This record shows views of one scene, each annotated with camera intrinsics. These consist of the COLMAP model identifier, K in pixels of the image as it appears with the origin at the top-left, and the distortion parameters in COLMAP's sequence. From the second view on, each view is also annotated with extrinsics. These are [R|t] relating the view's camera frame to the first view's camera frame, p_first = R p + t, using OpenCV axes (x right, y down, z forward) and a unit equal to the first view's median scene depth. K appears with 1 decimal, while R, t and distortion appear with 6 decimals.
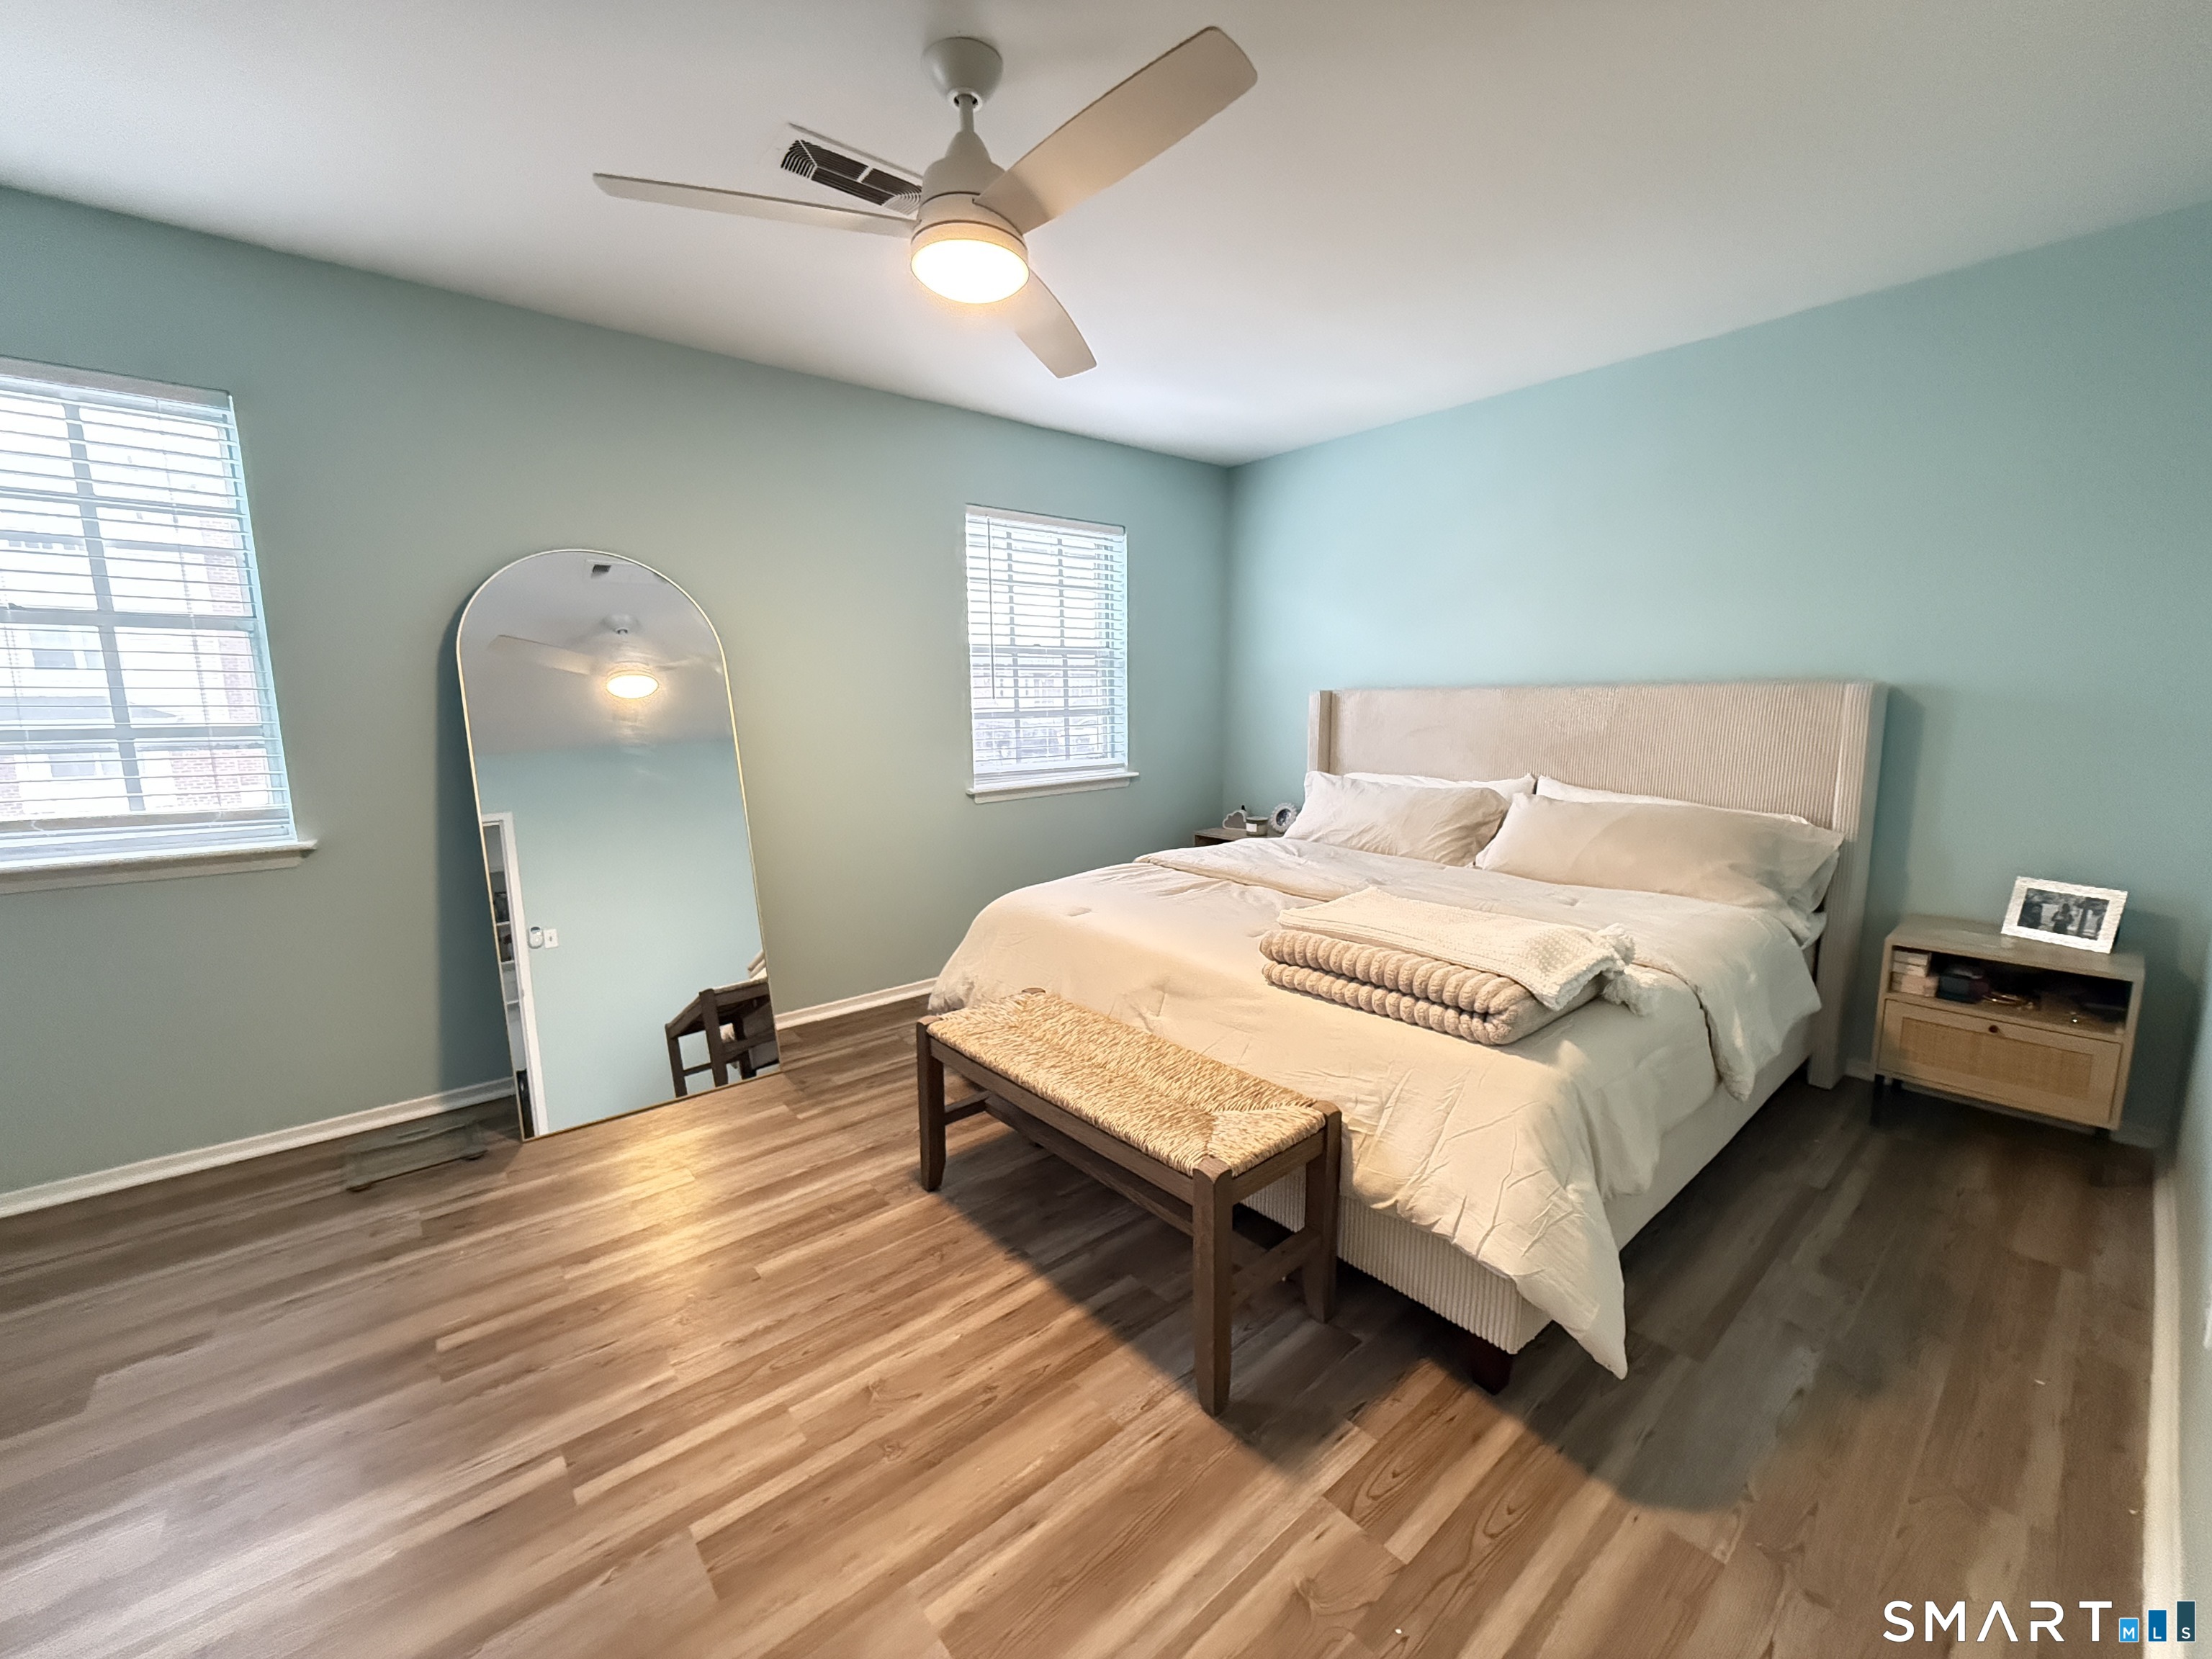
lens RADIAL K [[888.7, 0, 1106.0], [0, 888.7, 829.5], [0, 0, 1]] dist [-0.000239, -0.000027]
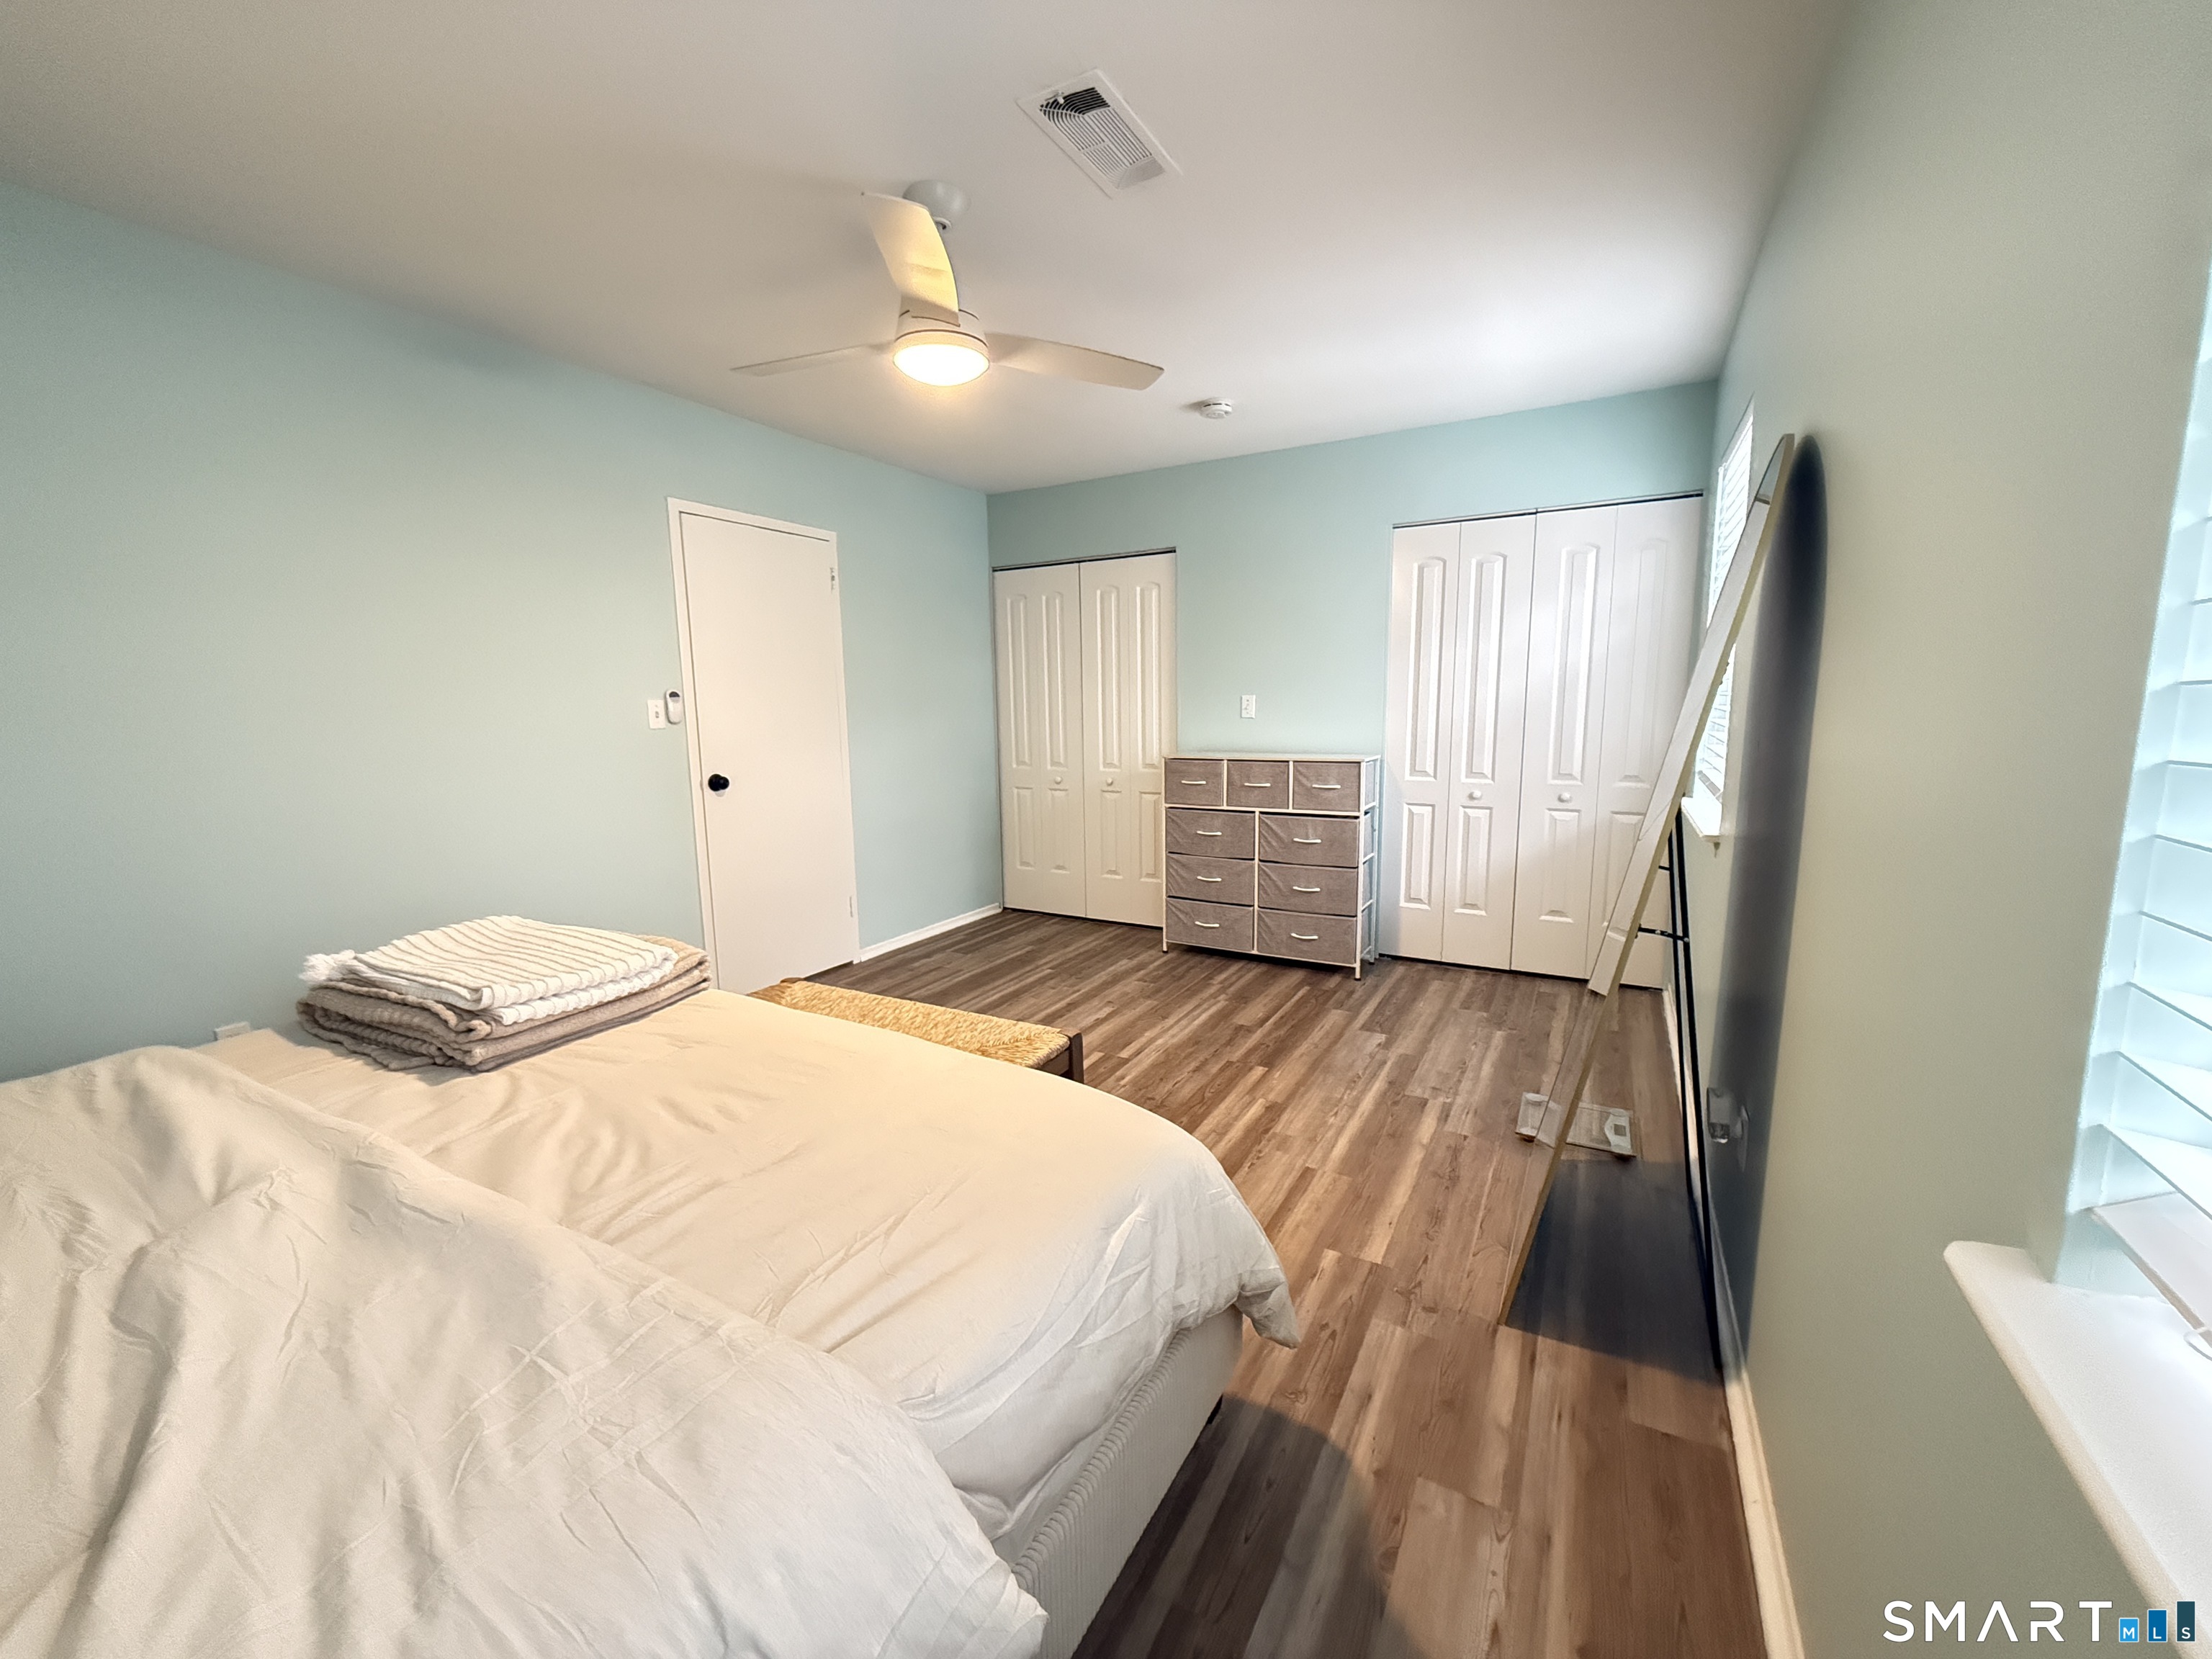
lens RADIAL K [[888.7, 0, 1106.0], [0, 888.7, 829.5], [0, 0, 1]] dist [-0.000239, -0.000027]
pose [[-0.937347, 0.069006, -0.341494, 0.079585], [-0.029223, 0.961161, 0.274436, -0.276831], [0.347169, 0.267222, -0.898925, 1.914113]]
